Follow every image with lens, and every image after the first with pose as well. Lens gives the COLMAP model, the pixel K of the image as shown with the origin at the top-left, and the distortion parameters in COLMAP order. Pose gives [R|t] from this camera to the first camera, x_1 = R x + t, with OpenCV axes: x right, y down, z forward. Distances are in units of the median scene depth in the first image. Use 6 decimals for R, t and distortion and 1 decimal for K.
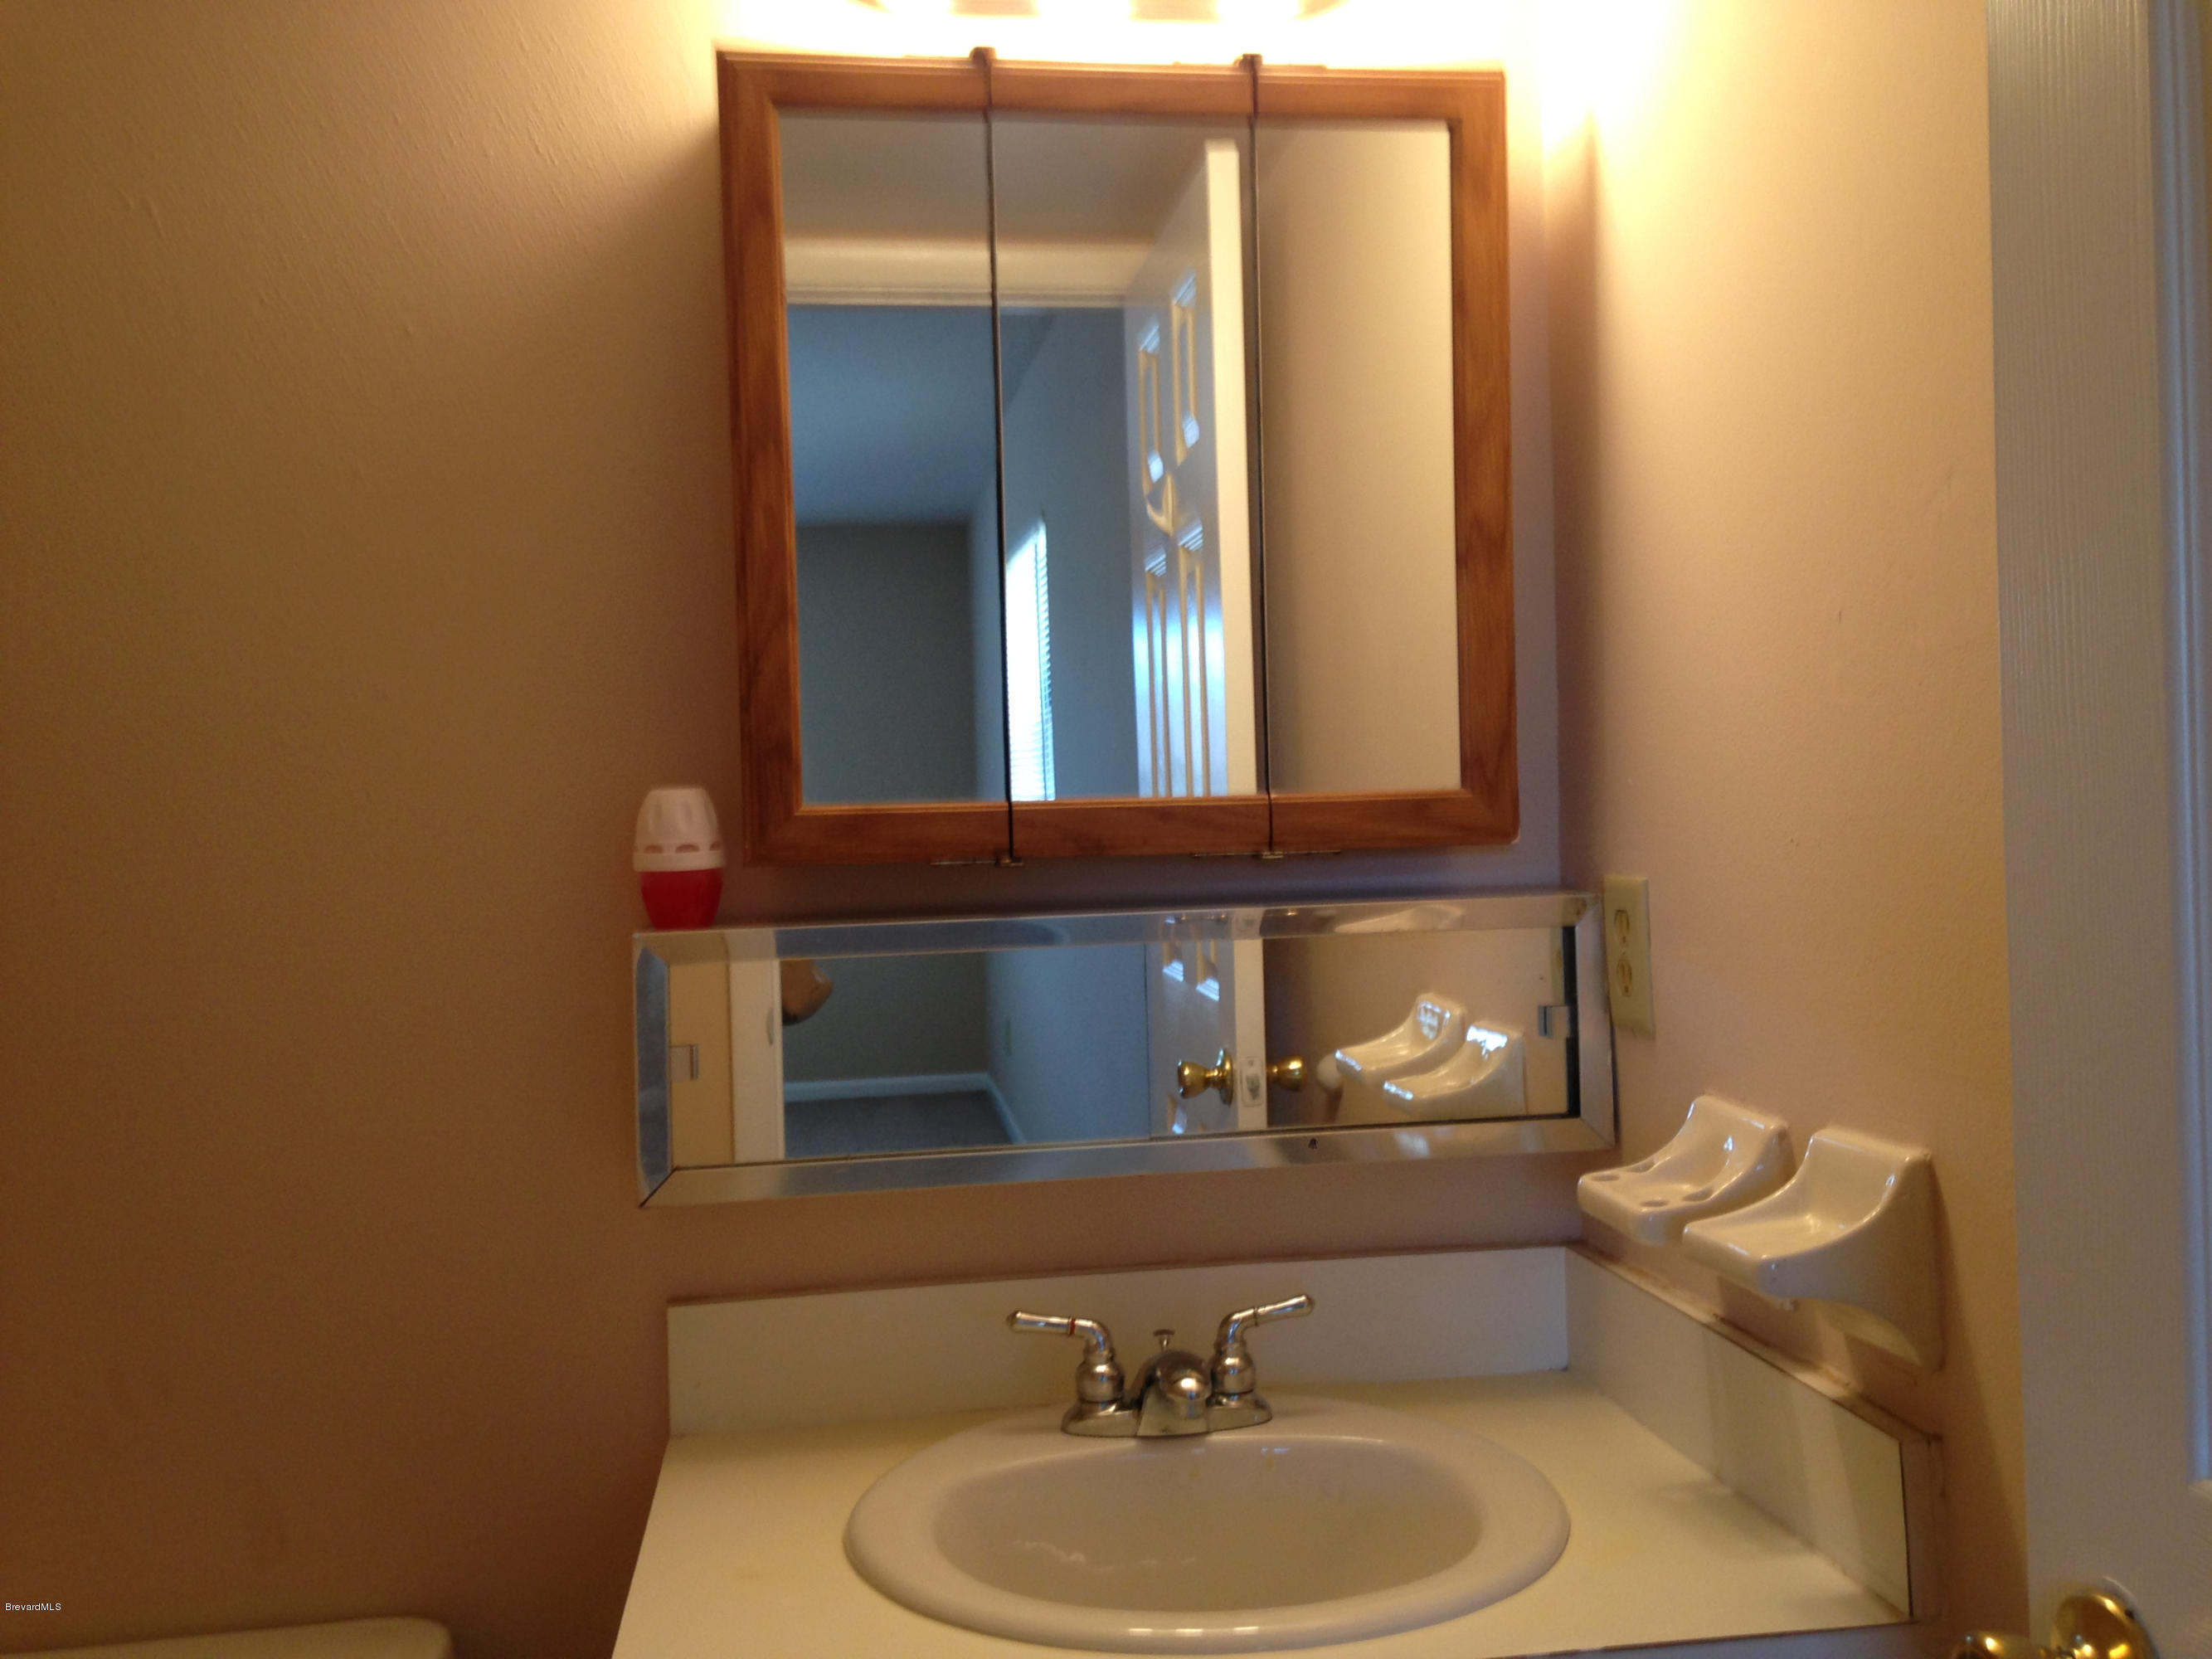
lens RADIAL K [[2023.6, 0, 1109.9], [0, 2023.6, 818.5], [0, 0, 1]] dist [0.187194, -0.289275]
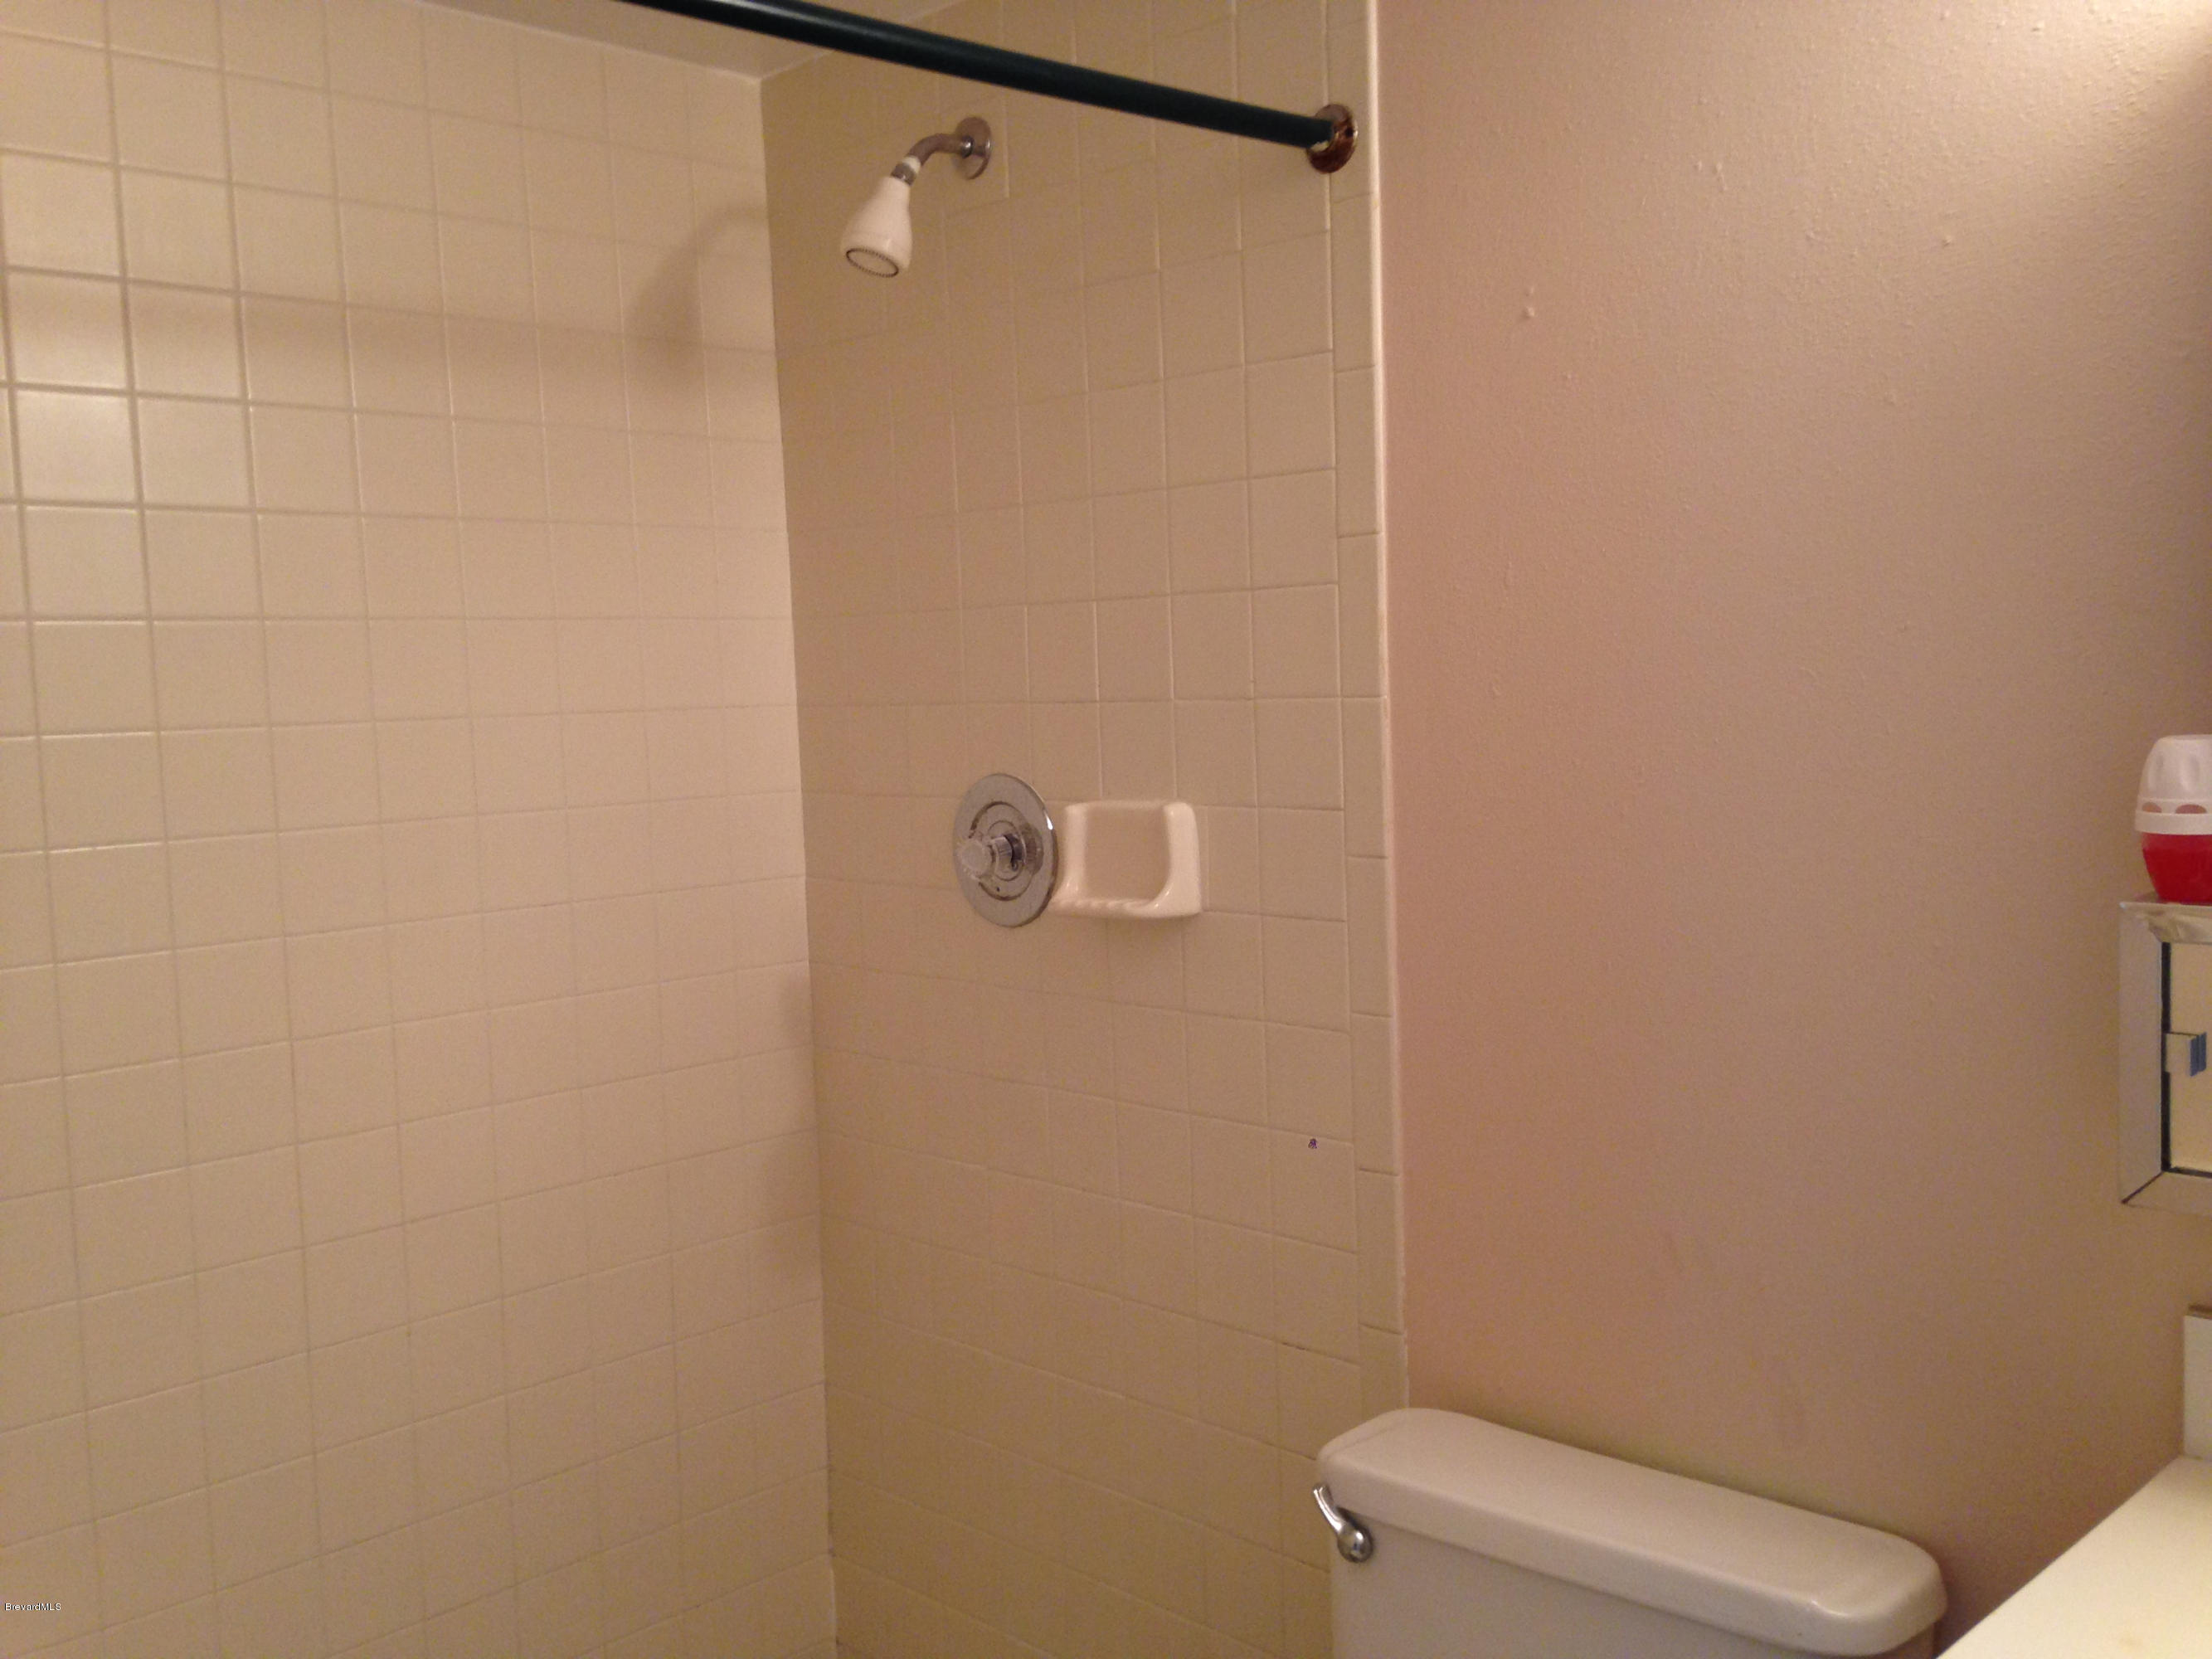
lens RADIAL K [[2023.6, 0, 1109.9], [0, 2023.6, 818.5], [0, 0, 1]] dist [0.187194, -0.289275]
pose [[0.577859, 0.078779, -0.812326, 0.240826], [0.011307, 0.994462, 0.104485, -0.078019], [0.816058, -0.069563, 0.573768, 0.124316]]
